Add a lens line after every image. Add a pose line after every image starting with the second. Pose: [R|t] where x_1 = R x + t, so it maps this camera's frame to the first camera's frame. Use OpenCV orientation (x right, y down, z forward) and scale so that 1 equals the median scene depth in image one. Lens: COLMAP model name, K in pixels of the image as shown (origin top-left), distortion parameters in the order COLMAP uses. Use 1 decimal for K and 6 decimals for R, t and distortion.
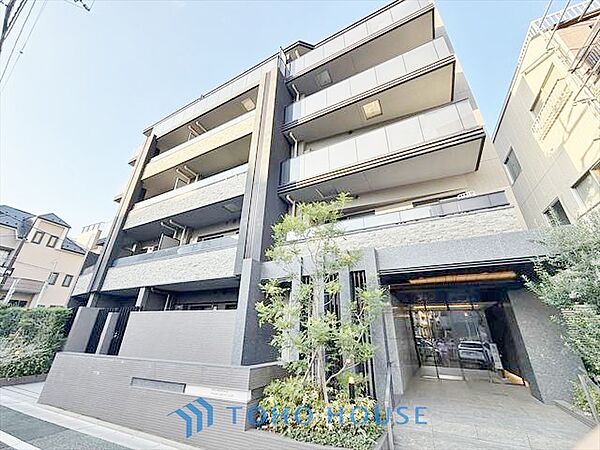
lens RADIAL K [[237.2, 0, 301.2], [0, 237.2, 225.5], [0, 0, 1]] dist [0.006107, 0.000016]
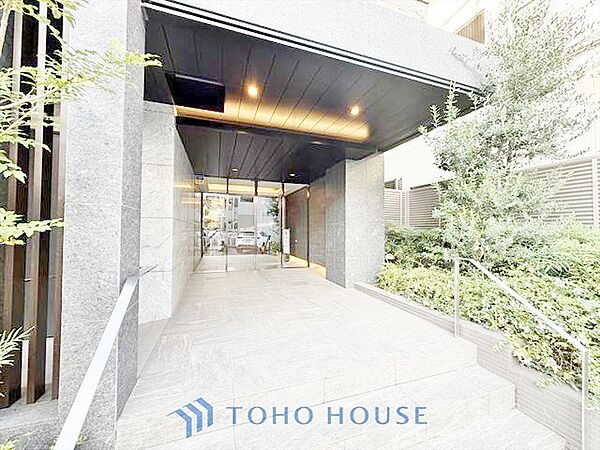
lens RADIAL K [[237.2, 0, 298.3], [0, 237.2, 227.3], [0, 0, 1]] dist [0.006107, 0.000016]
pose [[0.692745, -0.001991, 0.721180, 0.257386], [-0.295330, 0.911520, 0.286202, 0.315530], [-0.657940, -0.411251, 0.630863, 0.592709]]
